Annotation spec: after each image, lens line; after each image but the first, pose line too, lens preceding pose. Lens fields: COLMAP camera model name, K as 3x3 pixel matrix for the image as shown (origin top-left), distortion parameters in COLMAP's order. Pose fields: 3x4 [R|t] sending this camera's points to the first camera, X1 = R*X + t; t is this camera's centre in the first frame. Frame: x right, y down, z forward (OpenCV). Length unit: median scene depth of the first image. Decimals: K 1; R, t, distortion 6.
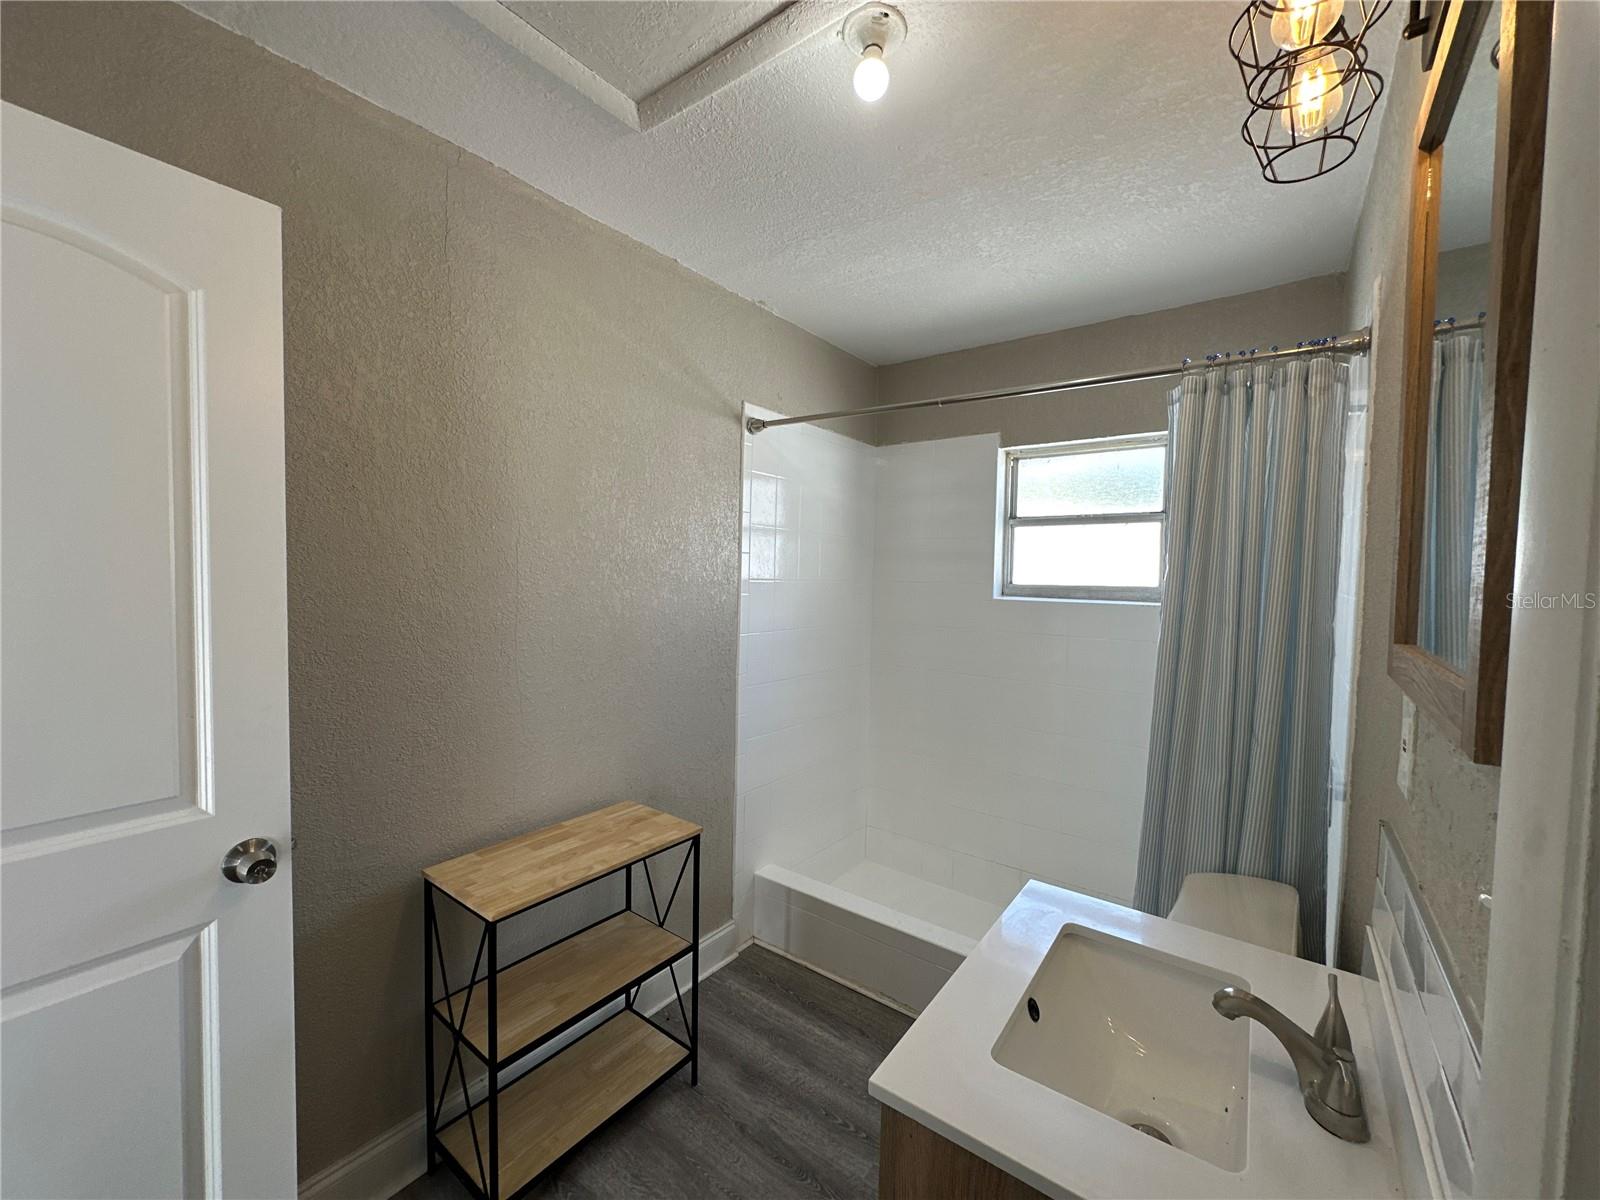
lens RADIAL K [[638.0, 0, 800.1], [0, 638.0, 598.4], [0, 0, 1]] dist [-0.003721, 0.000911]
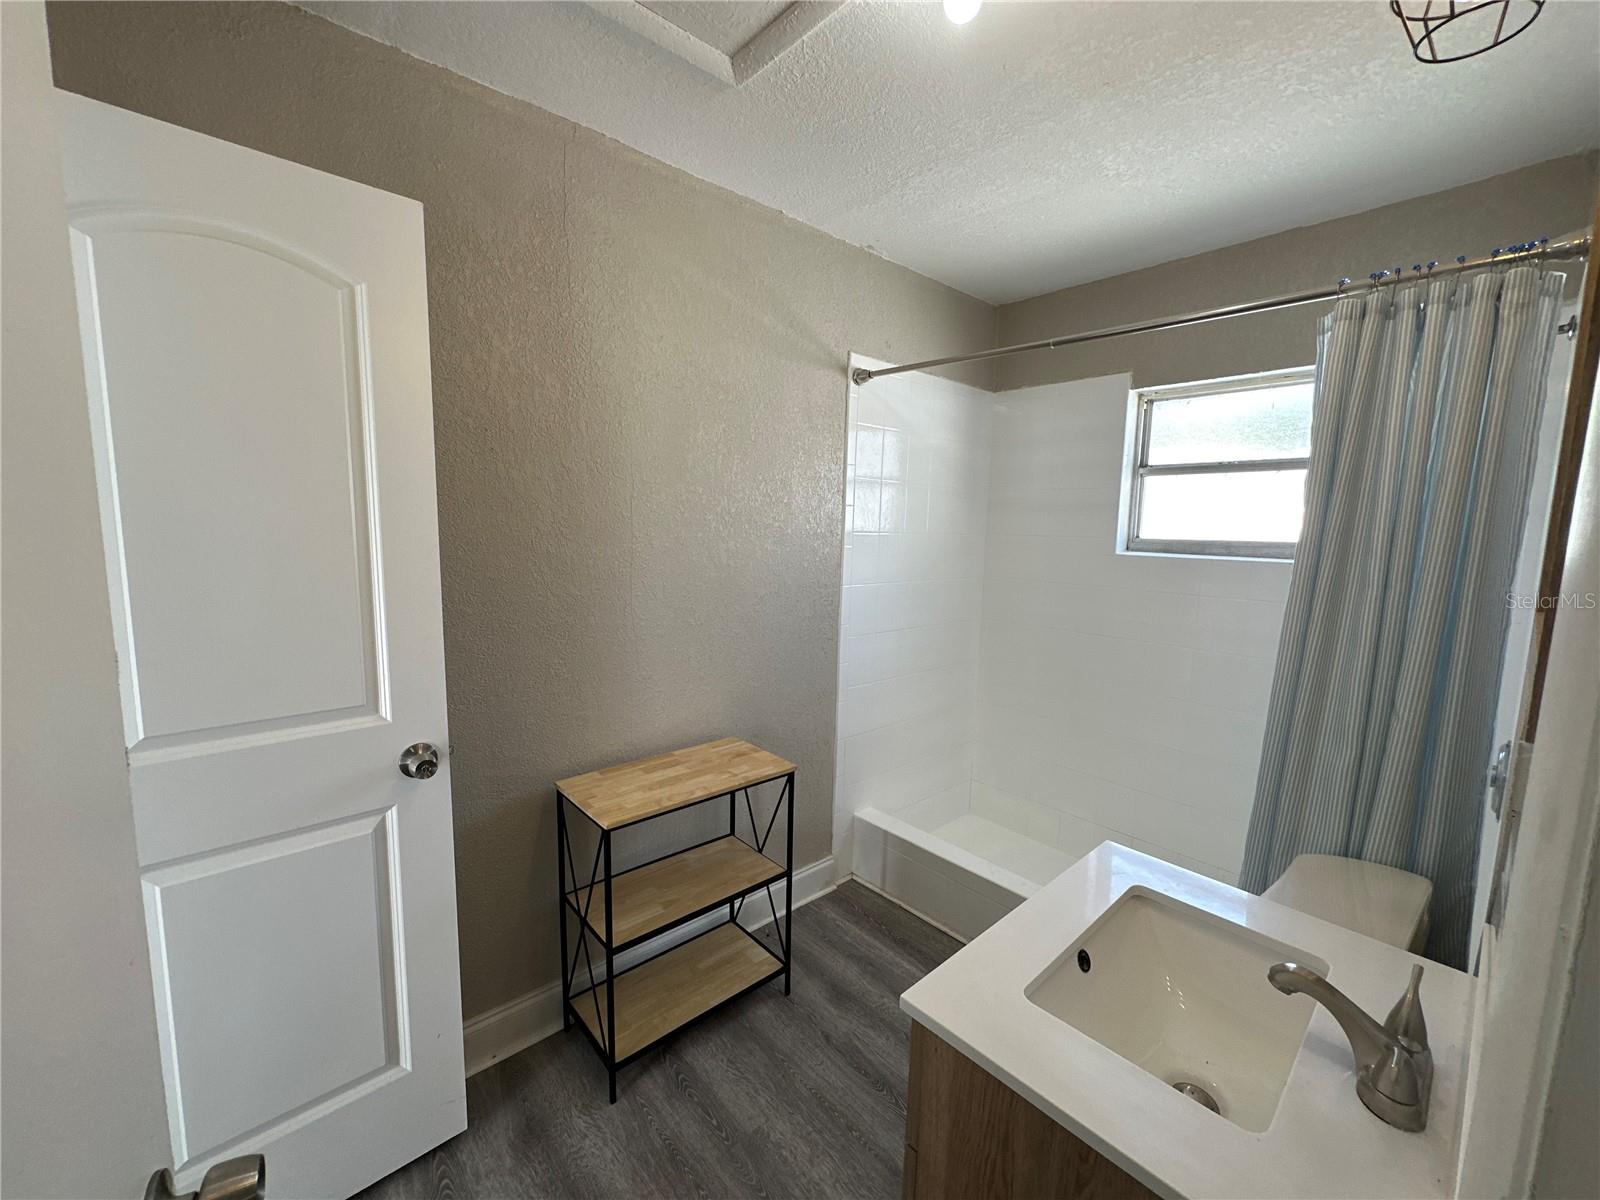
lens RADIAL K [[638.0, 0, 800.1], [0, 638.0, 598.4], [0, 0, 1]] dist [-0.003721, 0.000911]
pose [[0.980025, 0.025706, -0.197208, 0.061388], [-0.010822, 0.997035, 0.076183, -0.001092], [0.198582, -0.072527, 0.977397, -0.022179]]
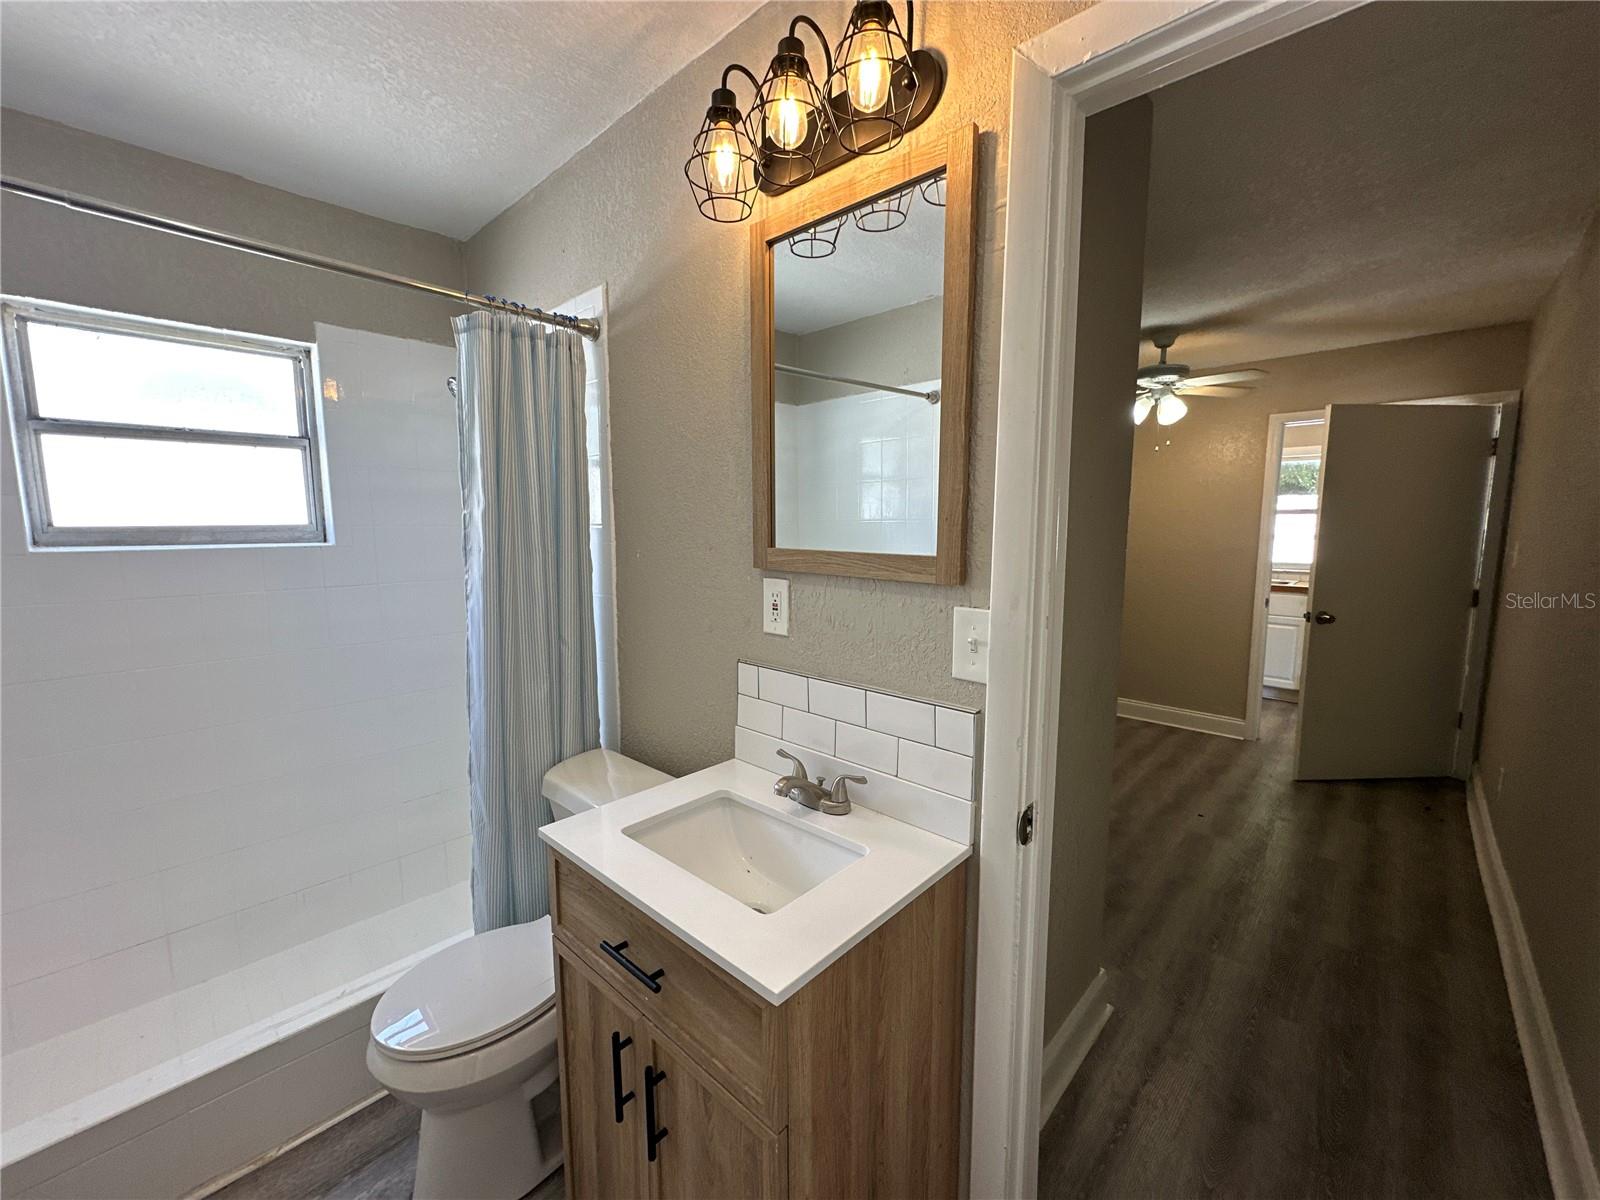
lens RADIAL K [[638.0, 0, 800.1], [0, 638.0, 598.4], [0, 0, 1]] dist [-0.003721, 0.000911]
pose [[0.113447, -0.136095, 0.984179, -0.367771], [0.042757, 0.990325, 0.132016, -0.007657], [-0.992624, 0.027104, 0.118169, 0.368462]]
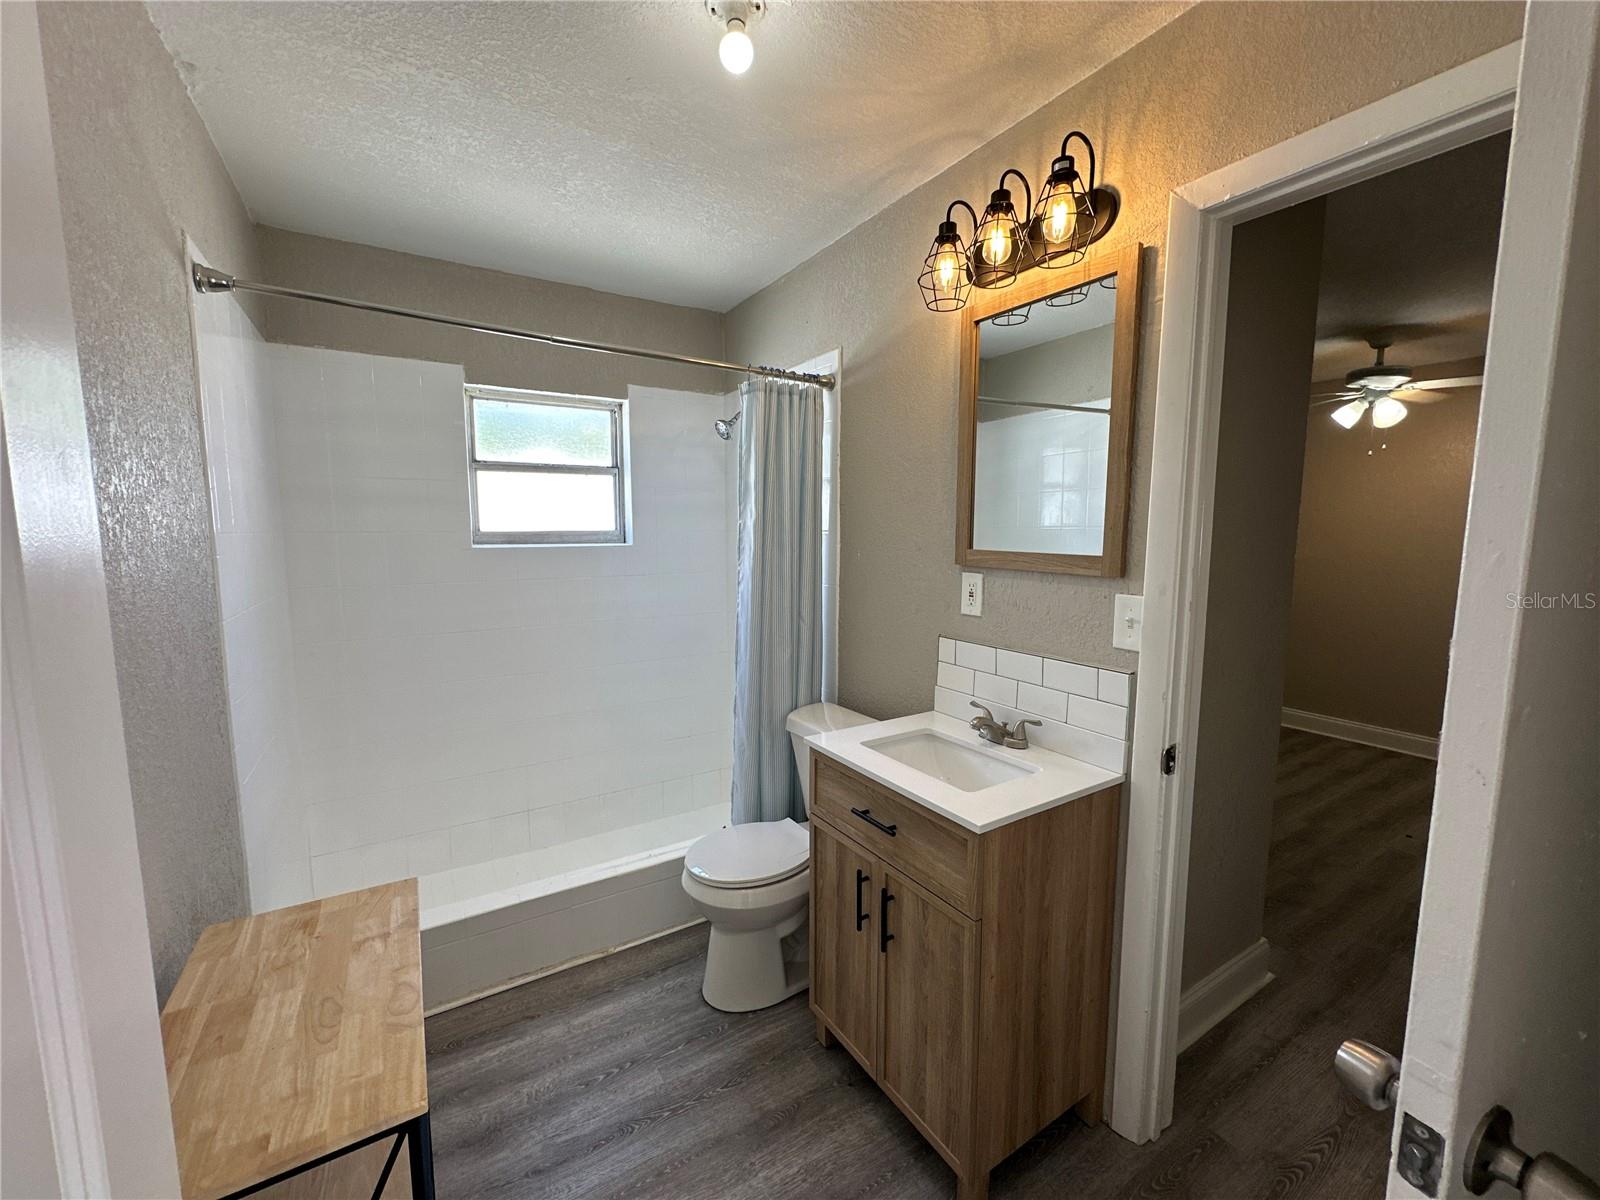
lens RADIAL K [[638.0, 0, 800.1], [0, 638.0, 598.4], [0, 0, 1]] dist [-0.003721, 0.000911]
pose [[0.367265, -0.120545, 0.922272, -0.683929], [0.043315, 0.992707, 0.112502, -0.017231], [-0.929107, -0.001370, 0.369808, 0.367657]]
